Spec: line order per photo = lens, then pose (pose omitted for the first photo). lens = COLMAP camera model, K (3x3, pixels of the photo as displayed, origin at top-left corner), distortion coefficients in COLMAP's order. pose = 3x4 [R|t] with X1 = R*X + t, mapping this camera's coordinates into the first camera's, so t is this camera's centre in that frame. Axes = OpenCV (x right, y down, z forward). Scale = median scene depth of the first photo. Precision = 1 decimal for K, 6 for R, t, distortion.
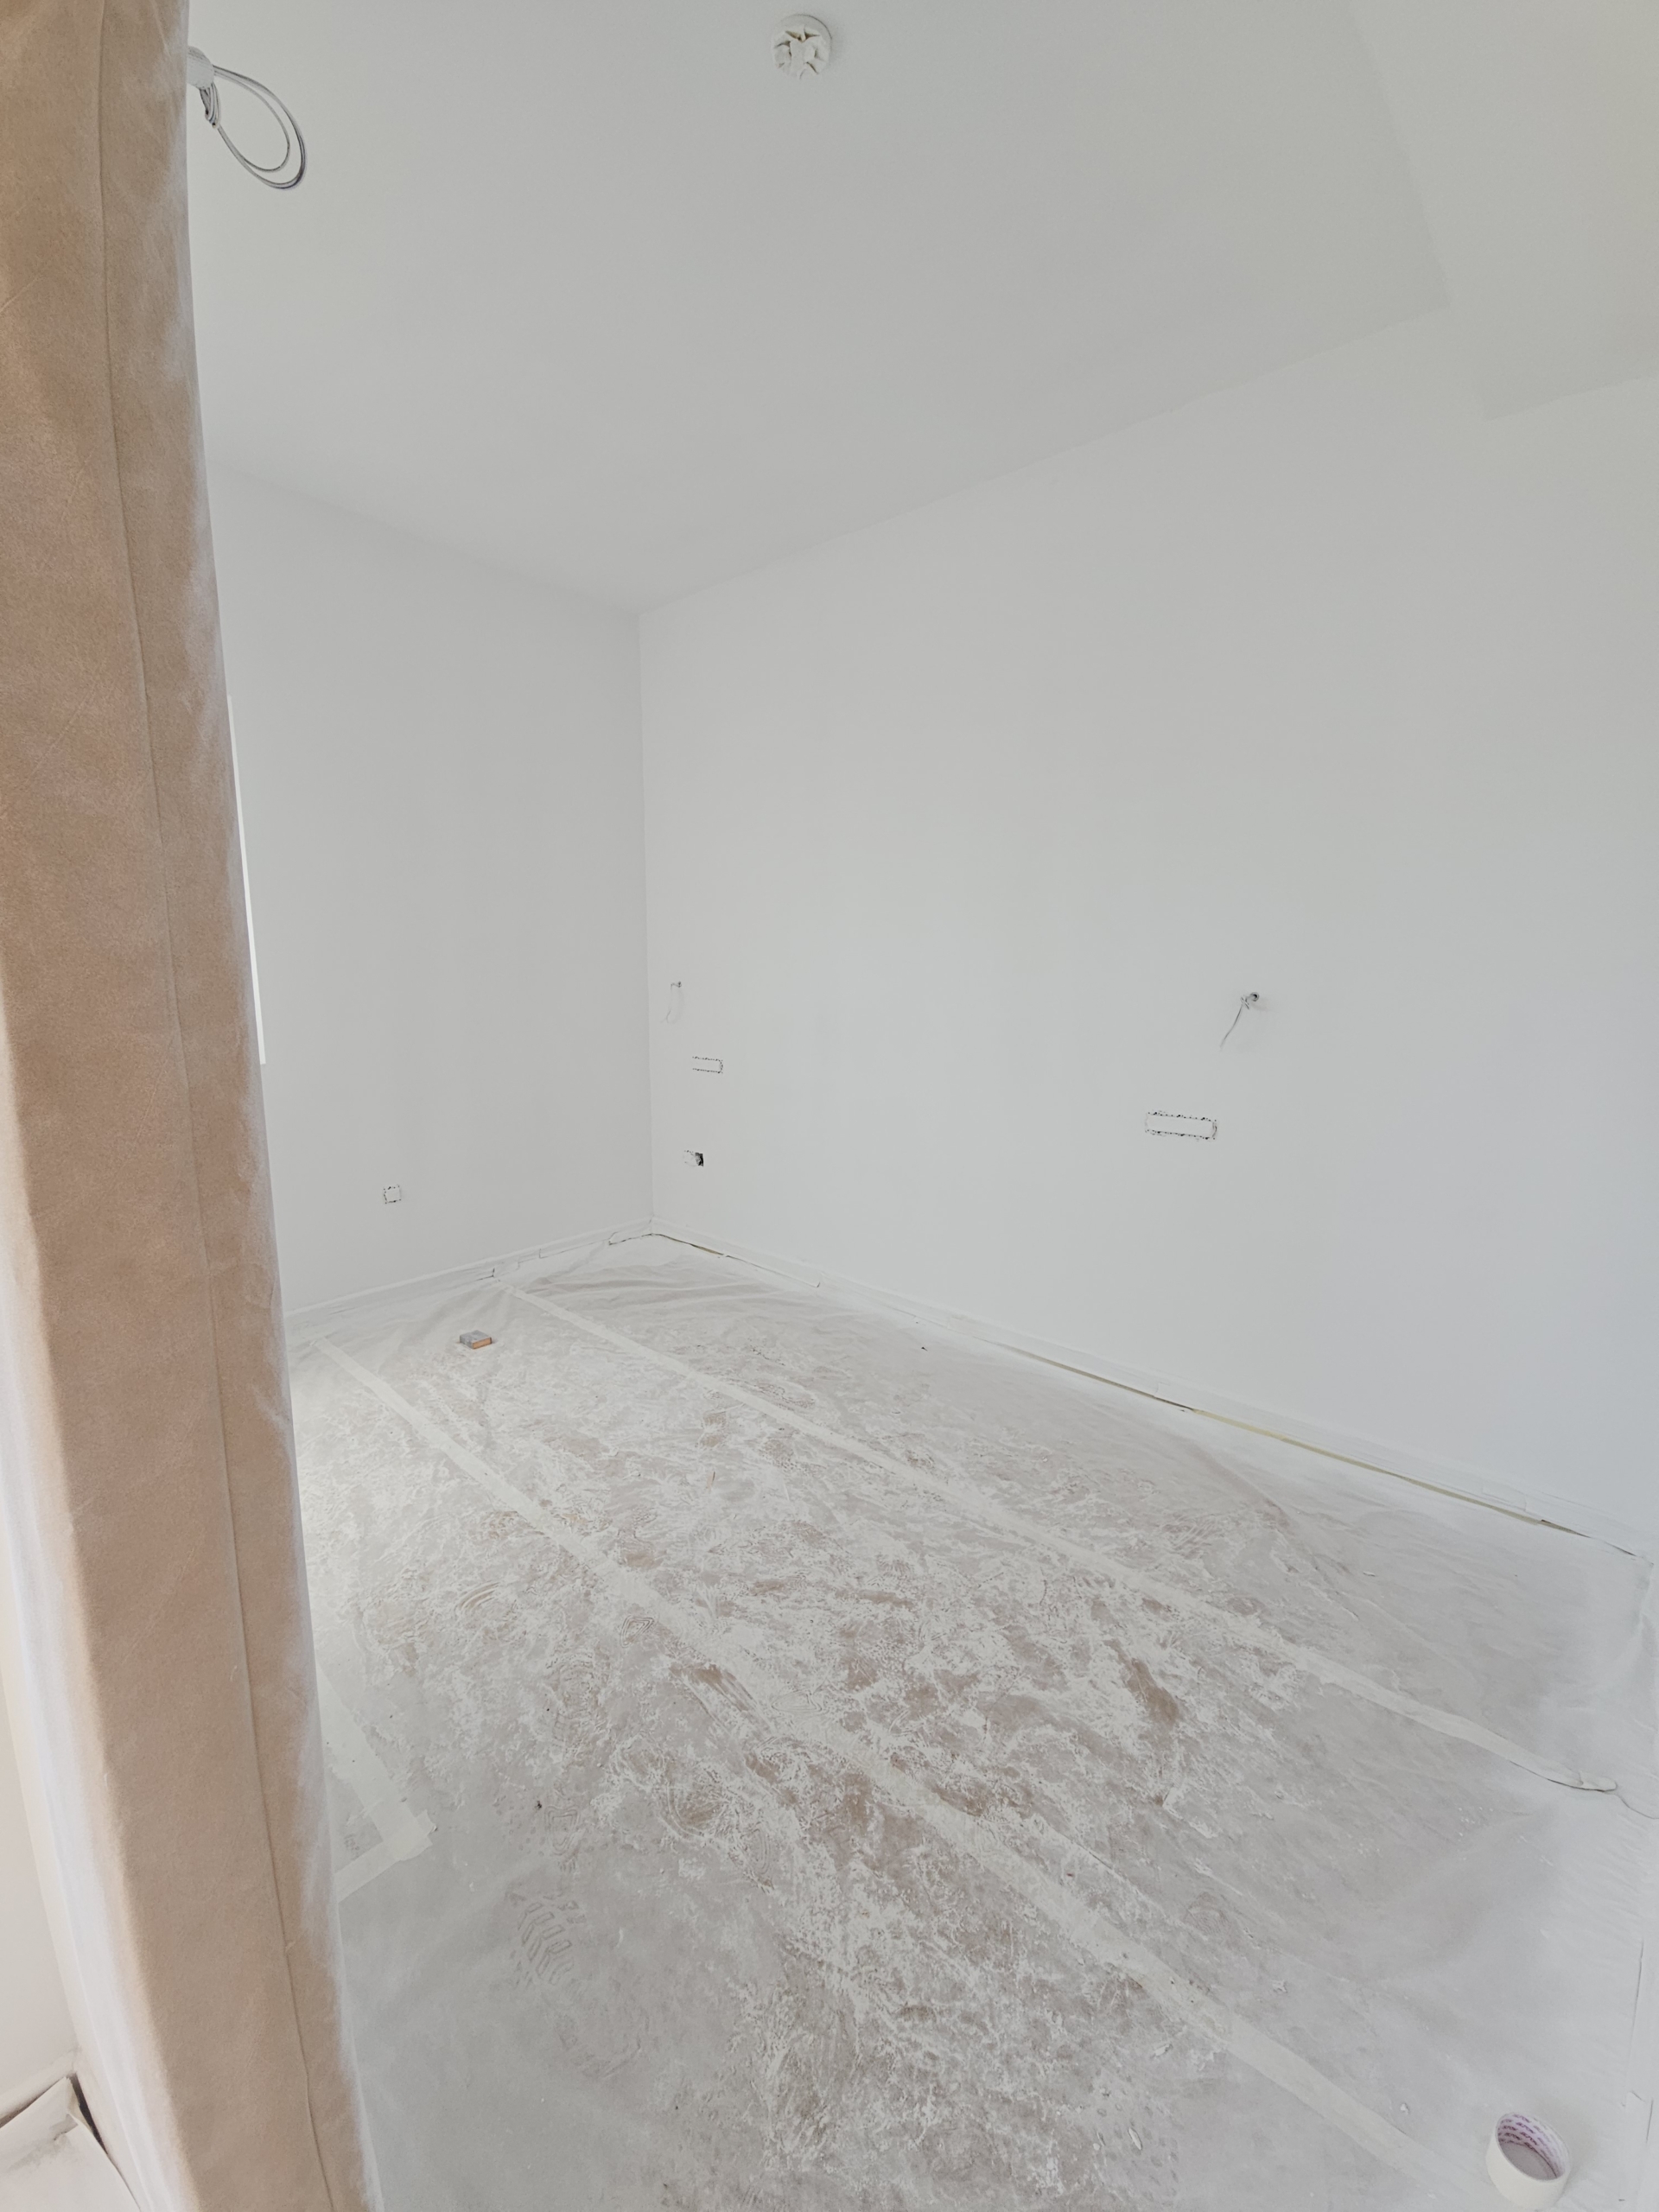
lens RADIAL K [[906.6, 0, 820.9], [0, 906.6, 1103.5], [0, 0, 1]] dist [0.005237, -0.003569]
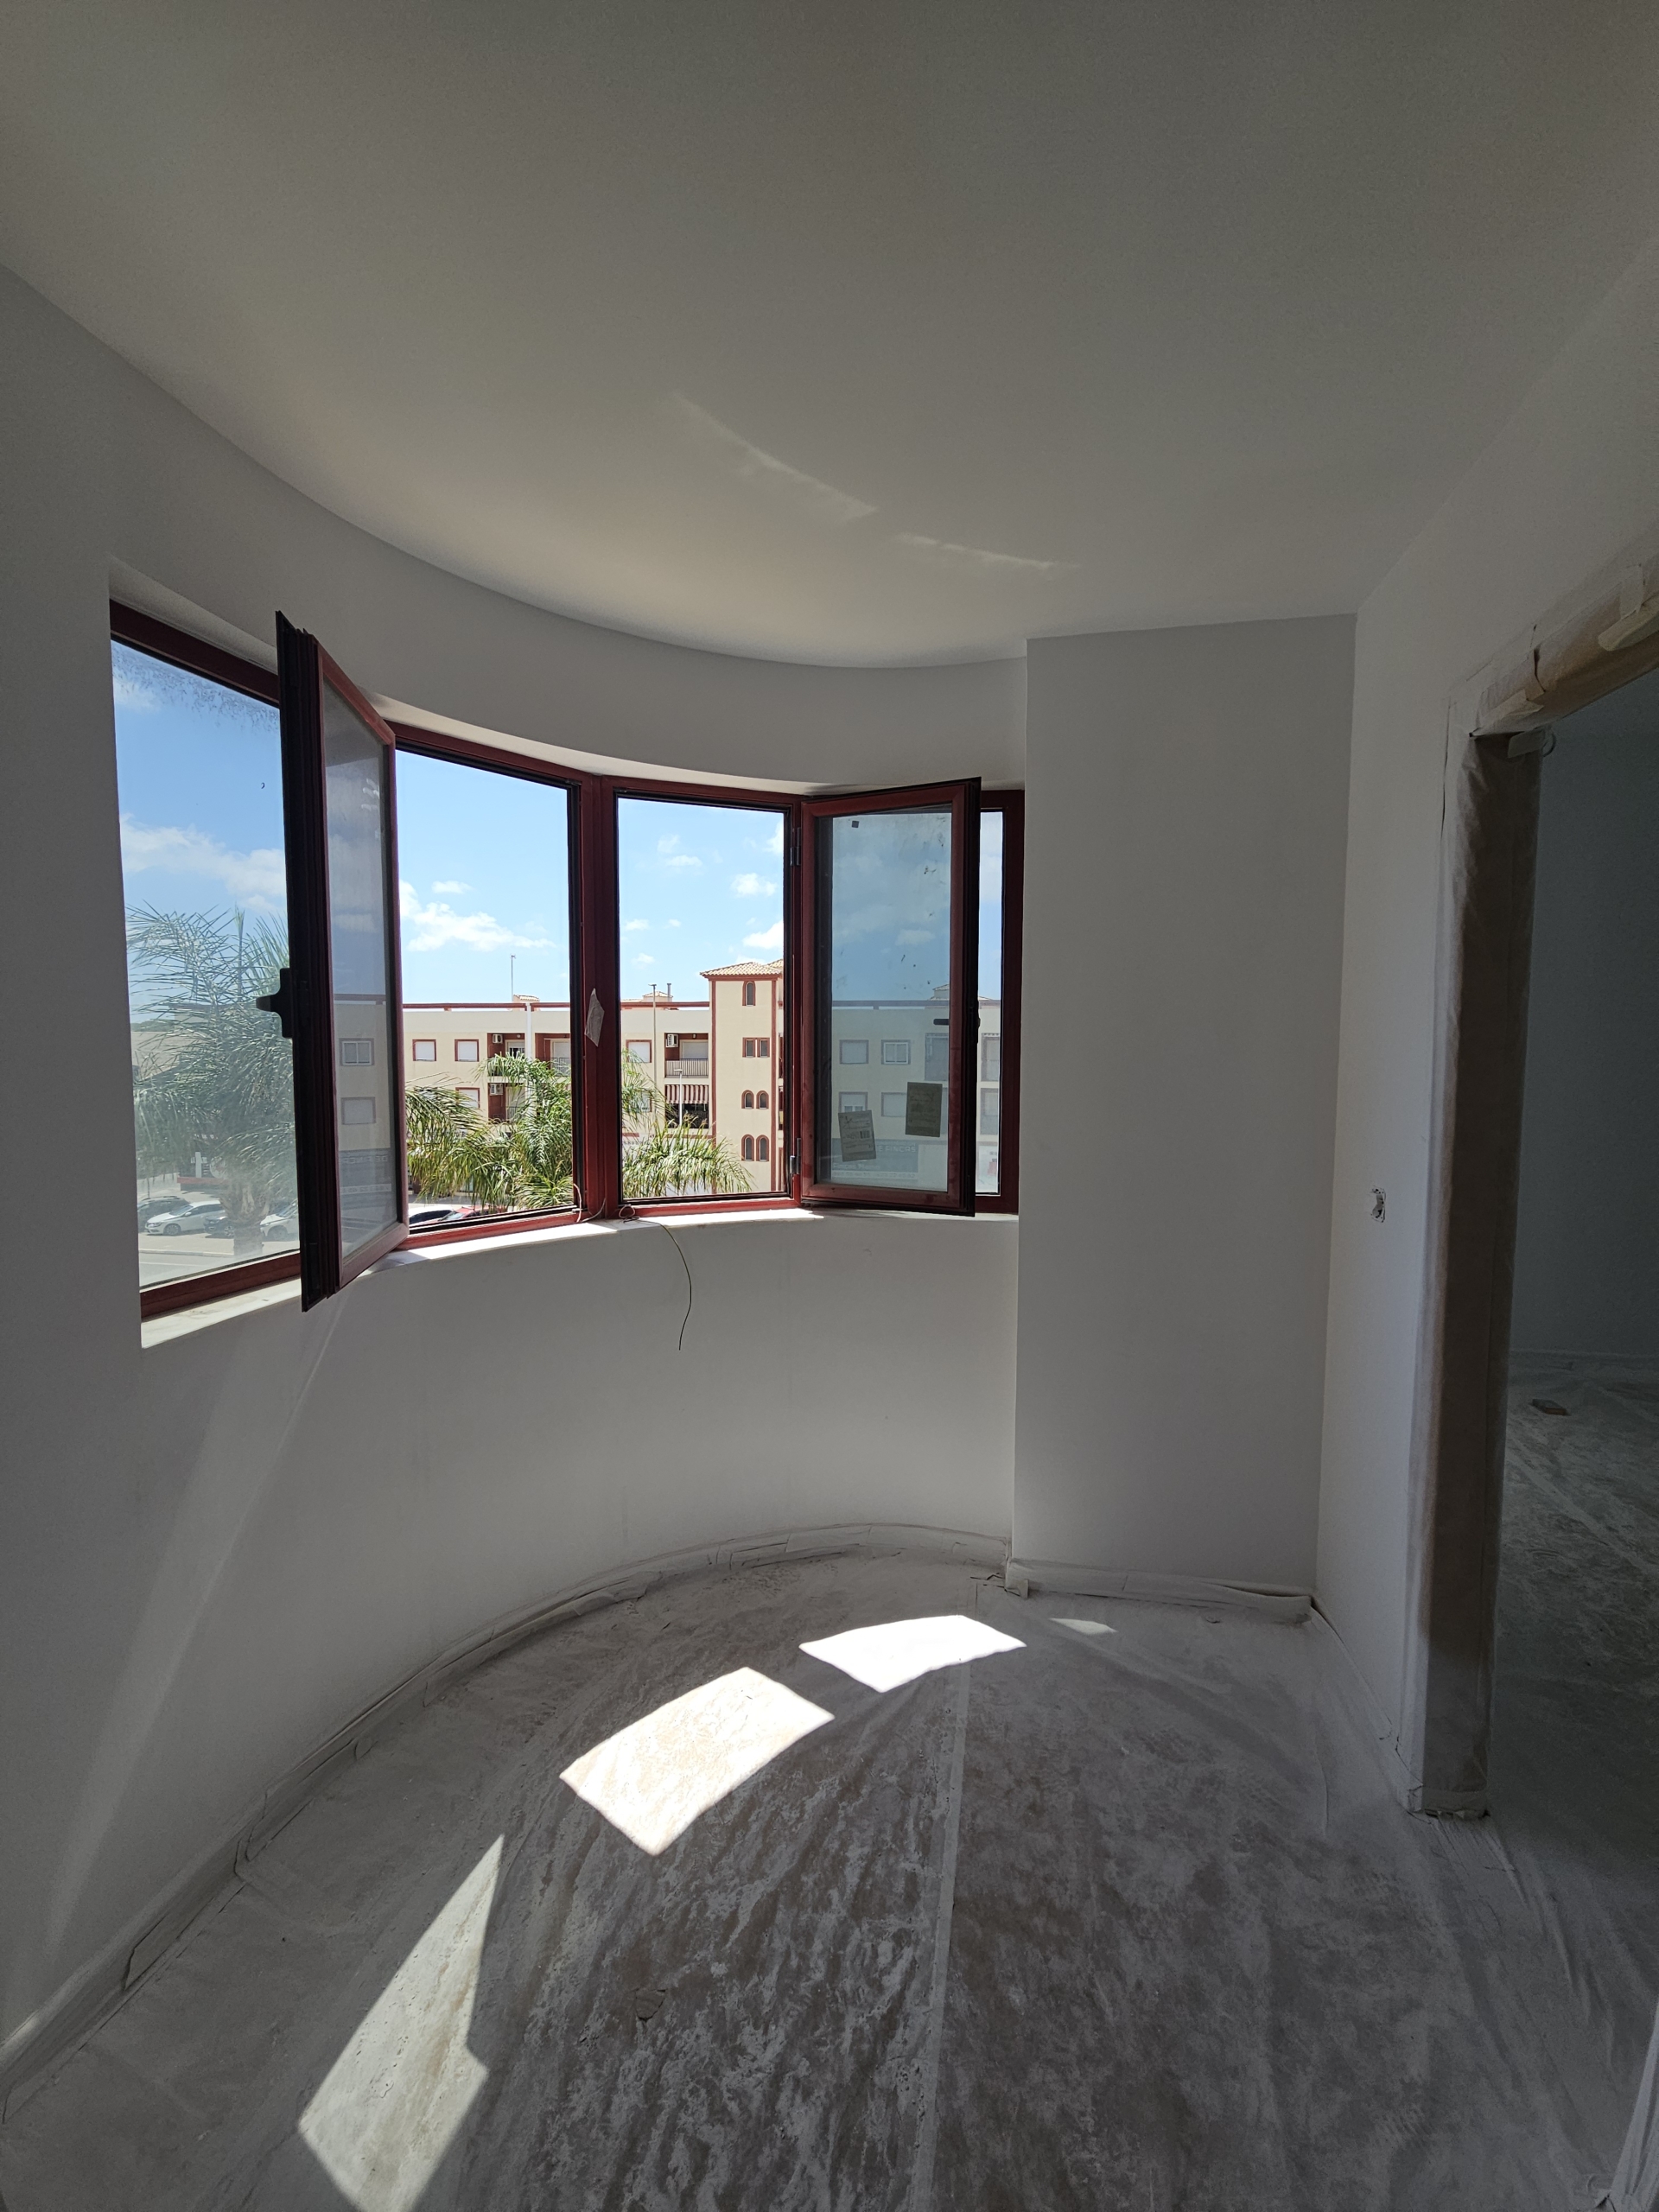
lens RADIAL K [[906.6, 0, 820.9], [0, 906.6, 1103.5], [0, 0, 1]] dist [0.005237, -0.003569]
pose [[0.502255, 0.048227, -0.863374, 0.165225], [-0.141671, 0.989542, -0.027140, 0.049036], [0.853035, 0.135946, 0.503834, -0.524309]]
